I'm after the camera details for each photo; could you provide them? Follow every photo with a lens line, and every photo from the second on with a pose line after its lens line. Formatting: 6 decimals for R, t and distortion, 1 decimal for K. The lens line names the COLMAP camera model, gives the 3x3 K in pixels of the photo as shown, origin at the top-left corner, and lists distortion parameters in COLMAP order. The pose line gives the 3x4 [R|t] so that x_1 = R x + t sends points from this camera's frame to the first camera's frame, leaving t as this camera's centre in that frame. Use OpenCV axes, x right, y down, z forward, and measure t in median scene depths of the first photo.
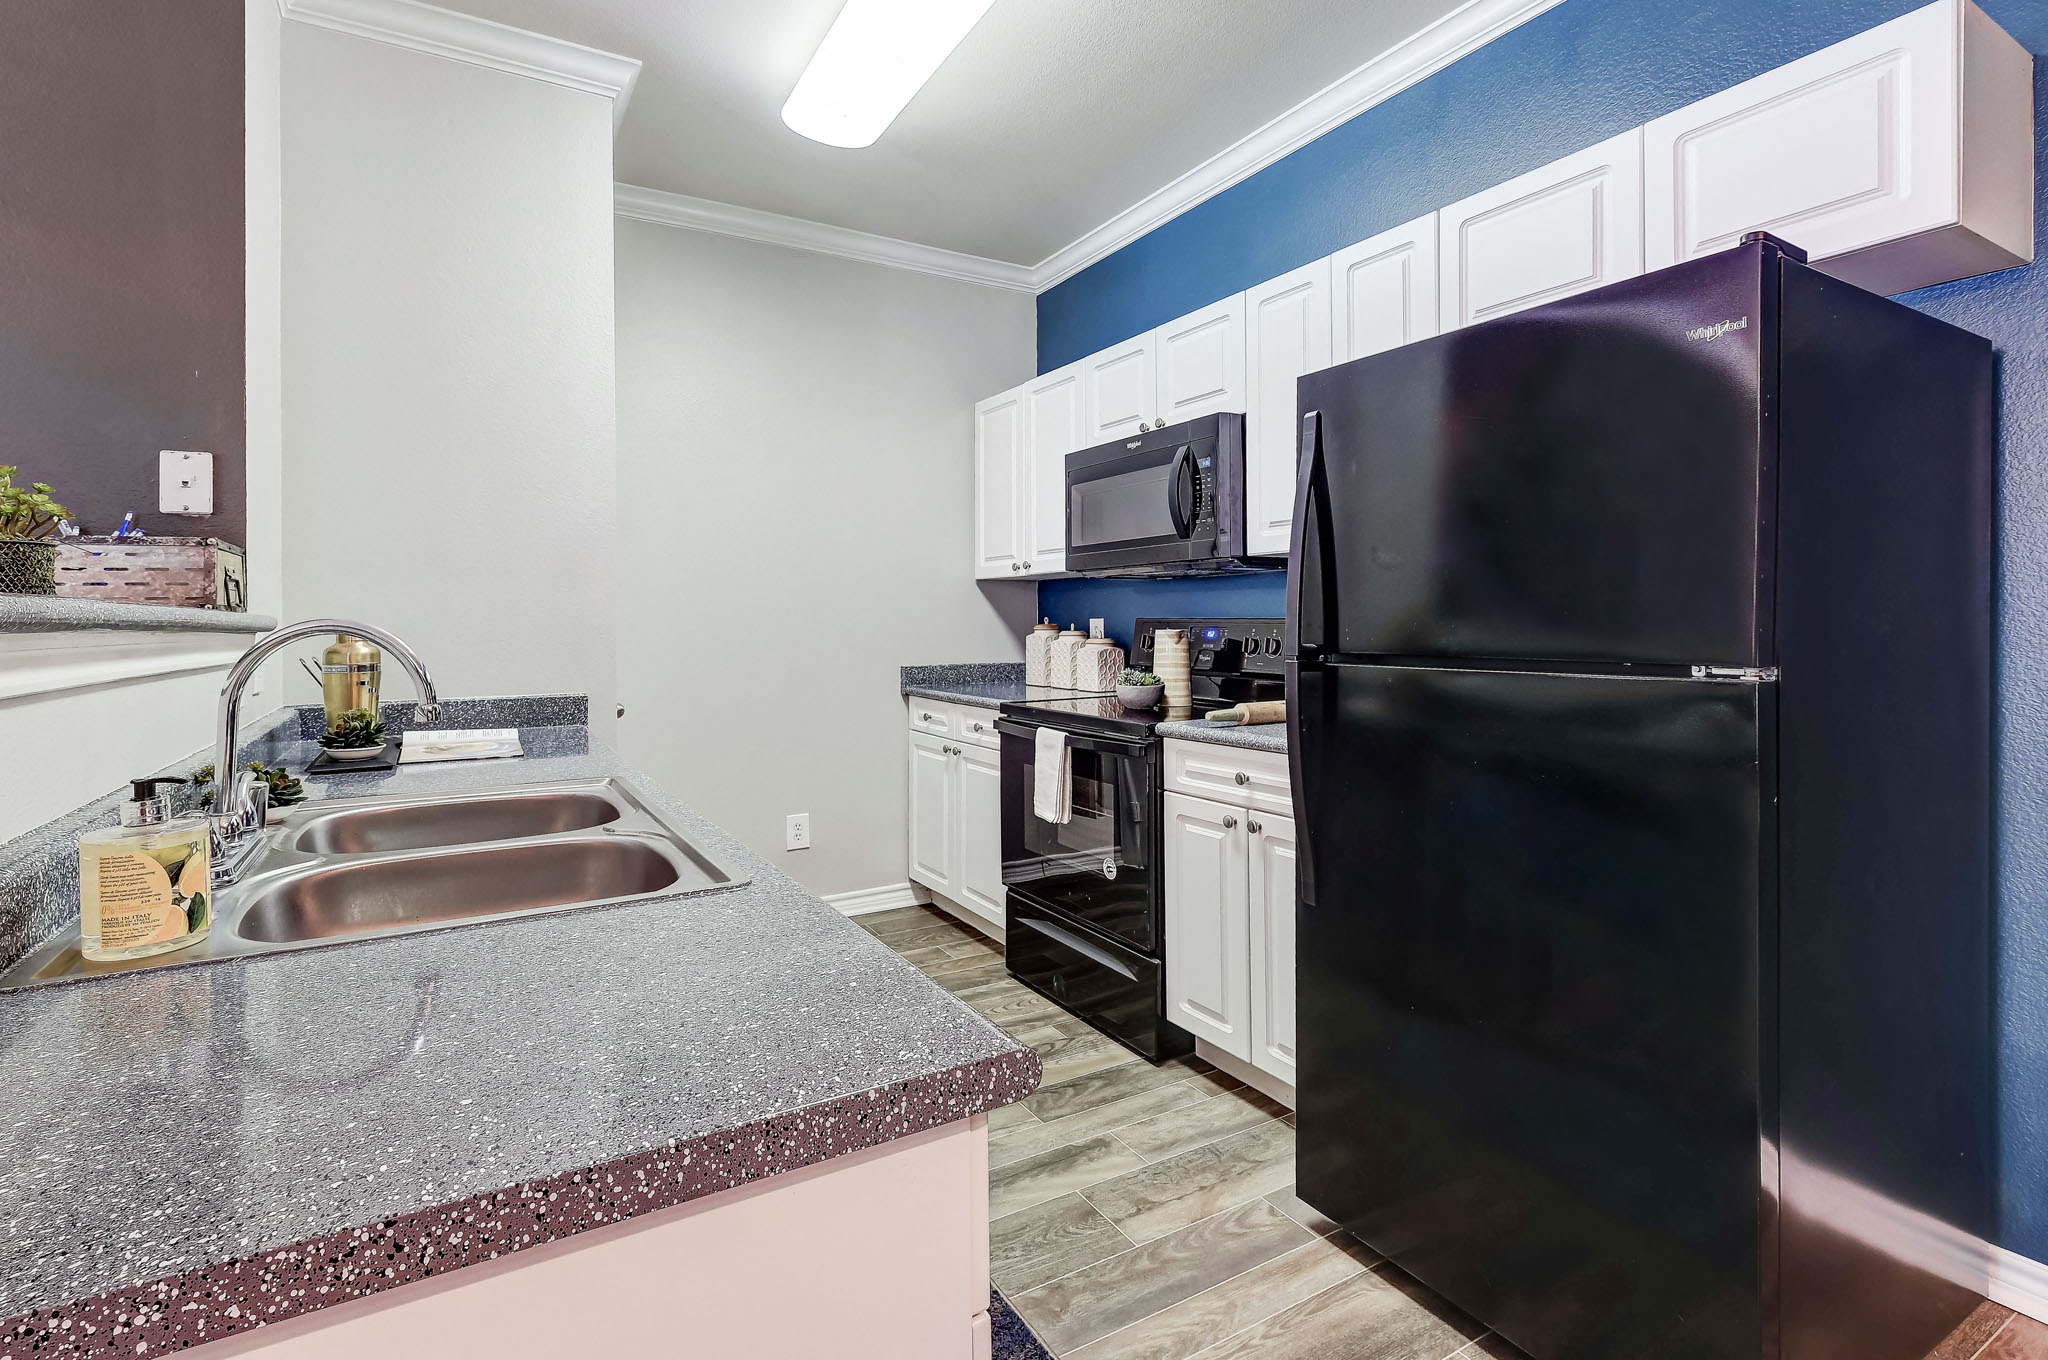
lens RADIAL K [[890.0, 0, 1020.0], [0, 890.0, 639.2], [0, 0, 1]] dist [0.002598, -0.000640]
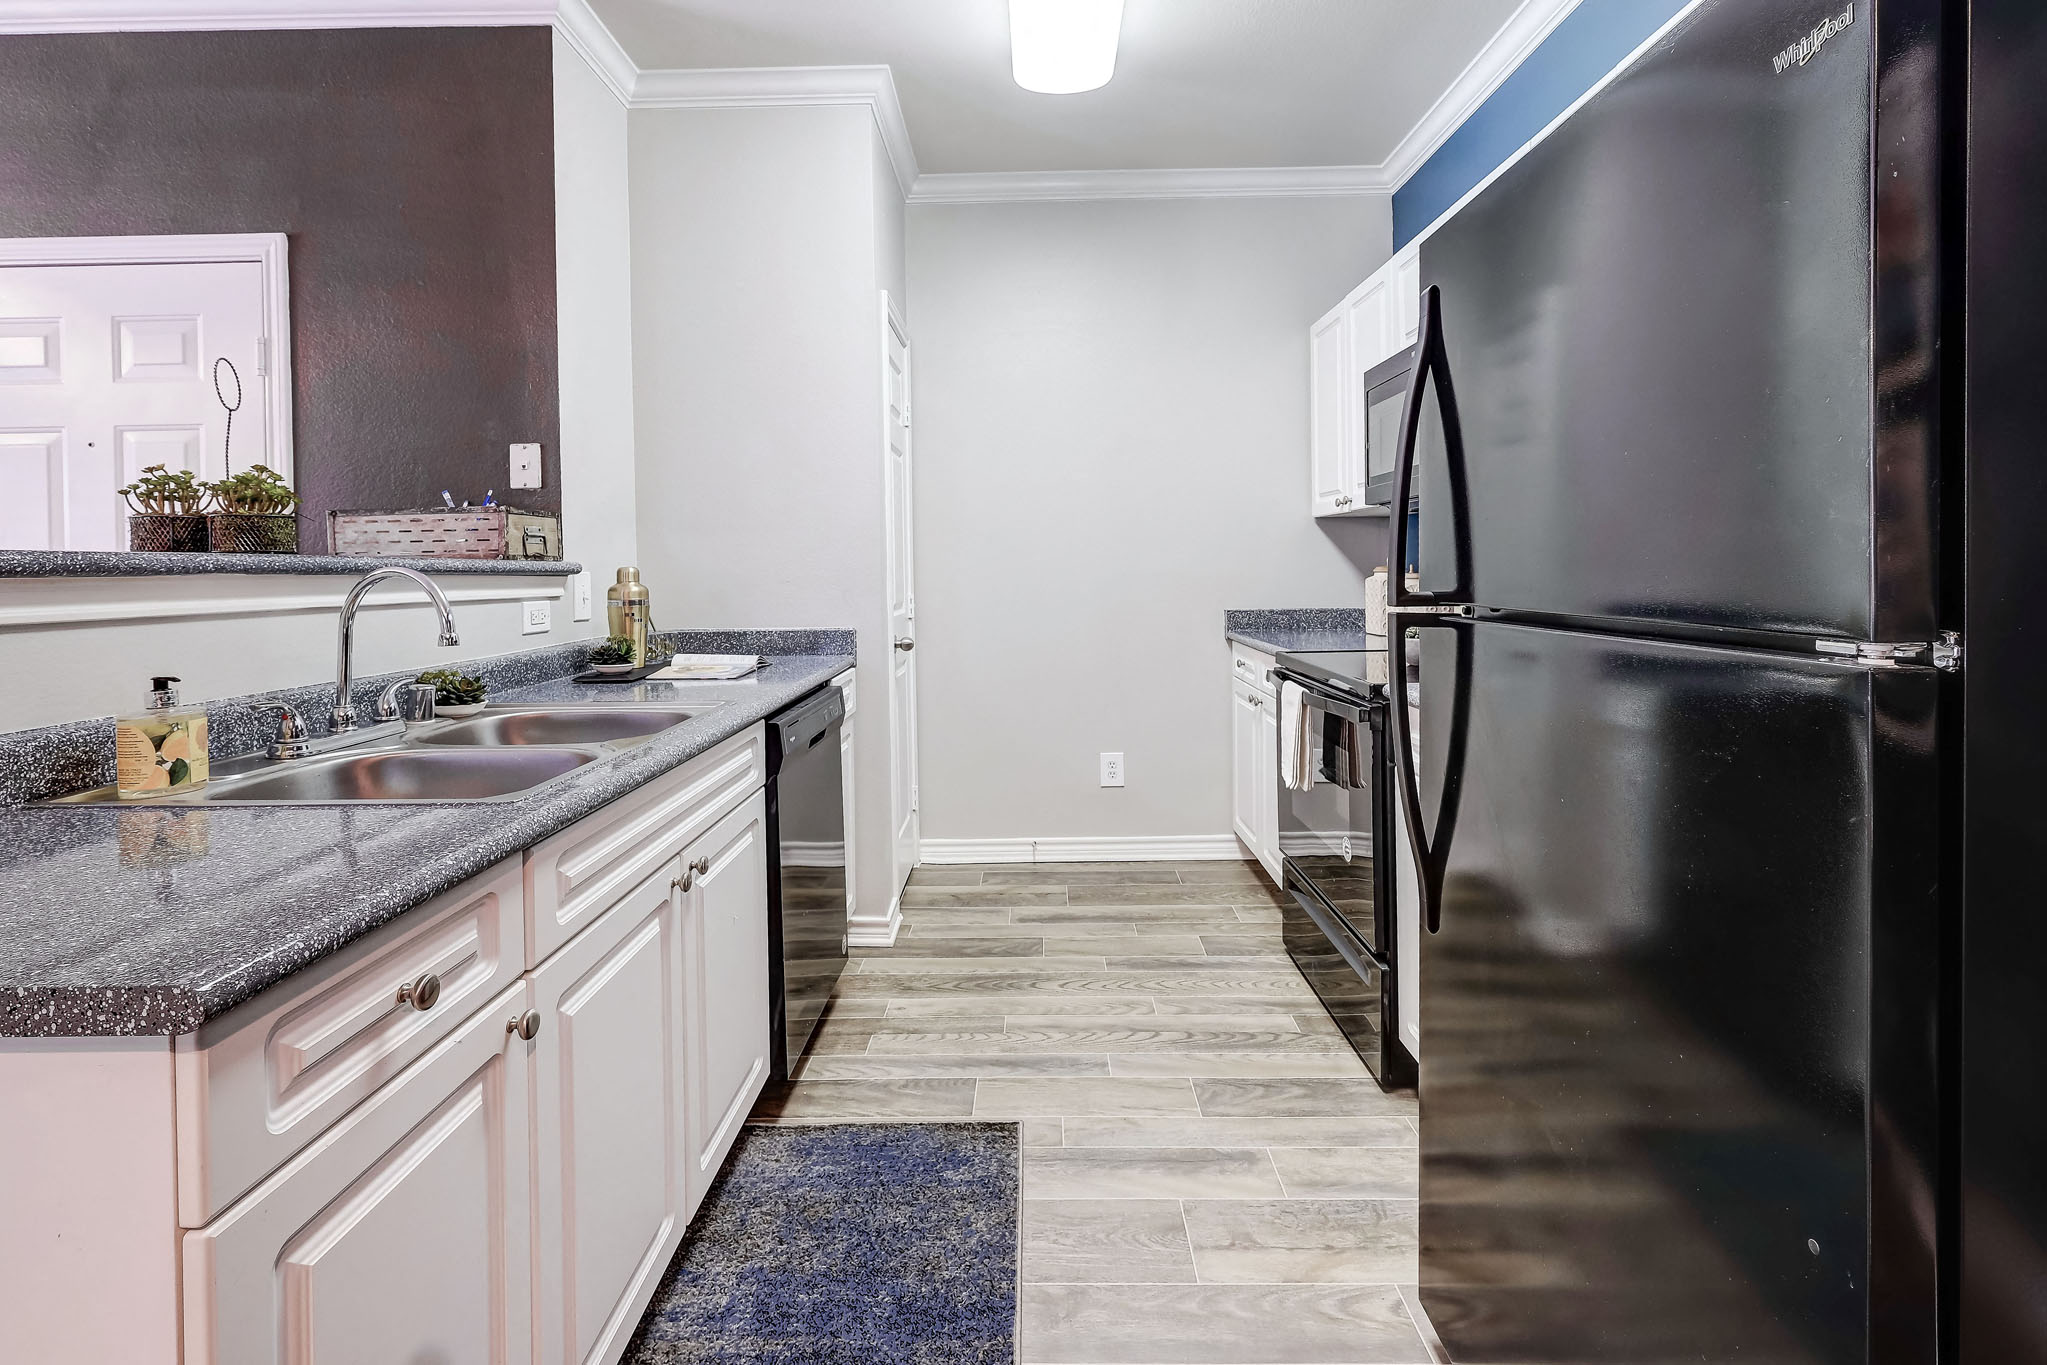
lens RADIAL K [[889.6, 0, 1094.6], [0, 889.6, 585.1], [0, 0, 1]] dist [0.002598, -0.000640]
pose [[0.878738, 0.007573, -0.477244, 0.404072], [-0.005080, 0.999966, 0.006514, -0.004382], [0.477277, -0.003300, 0.878747, 0.170500]]
